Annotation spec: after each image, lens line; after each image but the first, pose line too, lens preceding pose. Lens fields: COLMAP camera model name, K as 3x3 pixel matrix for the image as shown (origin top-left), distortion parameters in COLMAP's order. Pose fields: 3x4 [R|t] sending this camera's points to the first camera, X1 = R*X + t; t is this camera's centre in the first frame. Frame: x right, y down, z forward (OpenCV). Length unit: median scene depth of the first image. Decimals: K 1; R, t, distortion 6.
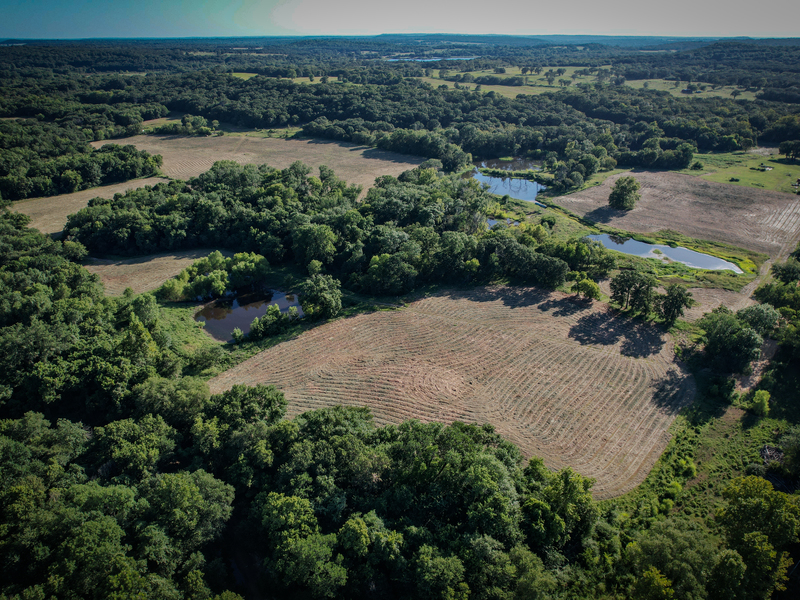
lens RADIAL K [[572.9, 0, 400.0], [0, 572.9, 300.0], [0, 0, 1]] dist [-0.083609, 0.070224]
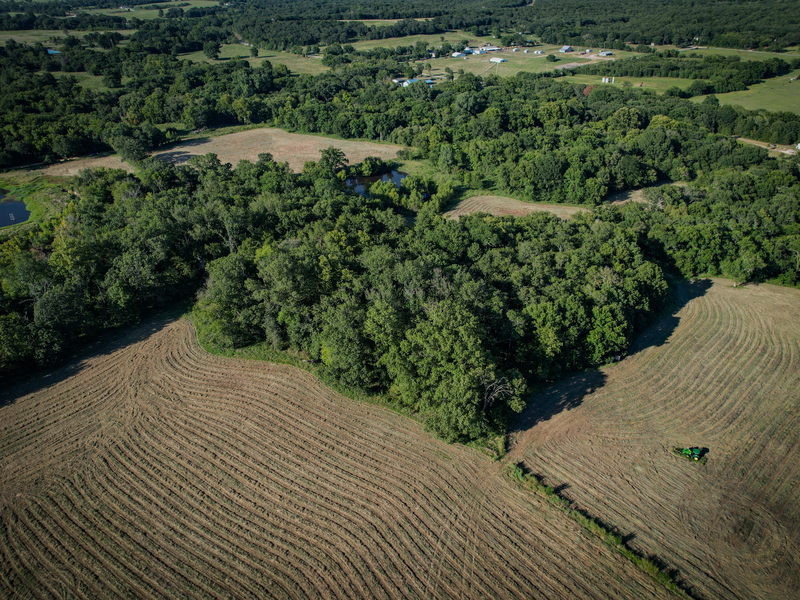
lens RADIAL K [[572.9, 0, 400.0], [0, 572.9, 300.0], [0, 0, 1]] dist [-0.083609, 0.070224]
pose [[-0.986216, -0.080262, 0.144690, -0.314483], [0.072135, 0.578426, 0.812539, -0.577247], [-0.148909, 0.811776, -0.564664, 1.266677]]
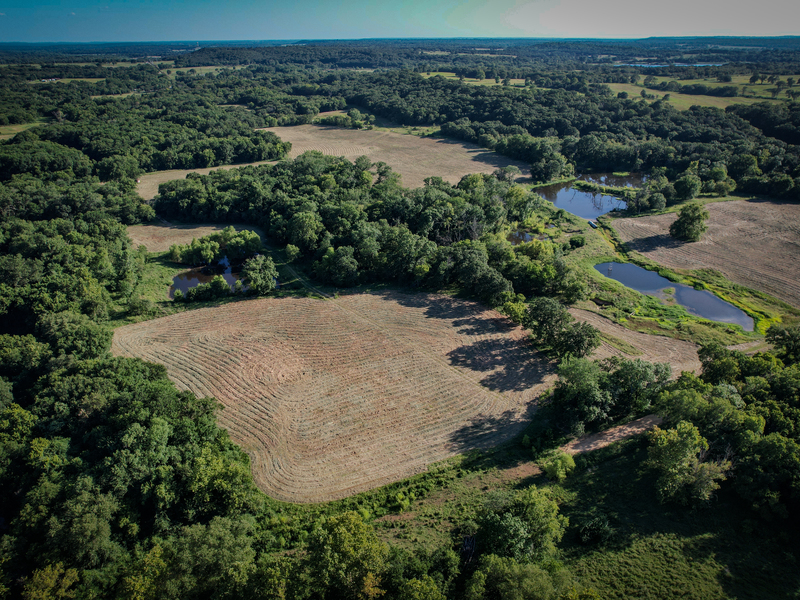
lens RADIAL K [[572.9, 0, 400.0], [0, 572.9, 300.0], [0, 0, 1]] dist [-0.083609, 0.070224]
pose [[0.912946, 0.168030, -0.371880, 0.327635], [-0.168904, 0.985161, 0.030484, -0.023729], [0.371484, 0.034982, 0.927780, 0.049489]]
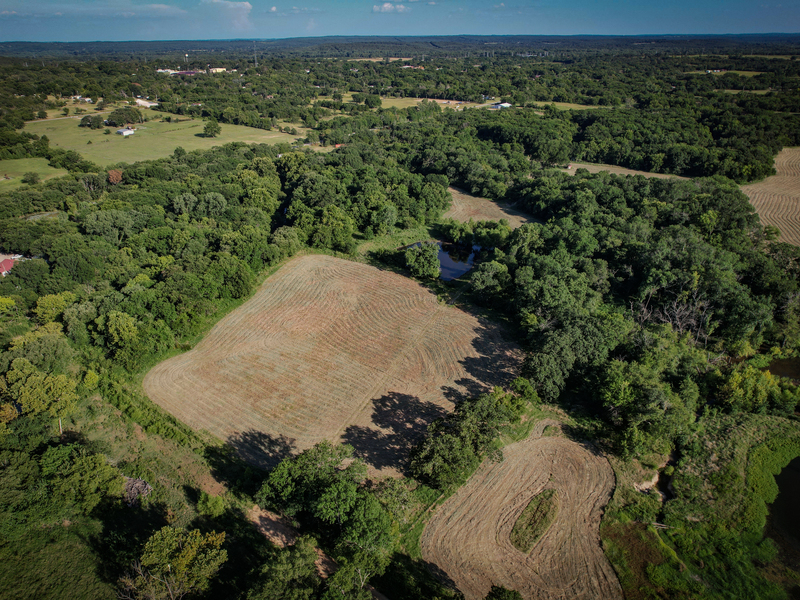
lens RADIAL K [[572.9, 0, 400.0], [0, 572.9, 300.0], [0, 0, 1]] dist [-0.083609, 0.070224]
pose [[0.044121, 0.425947, -0.903672, 0.583648], [-0.417123, 0.829788, 0.370756, -0.214390], [0.907778, 0.360584, 0.214283, 0.453392]]
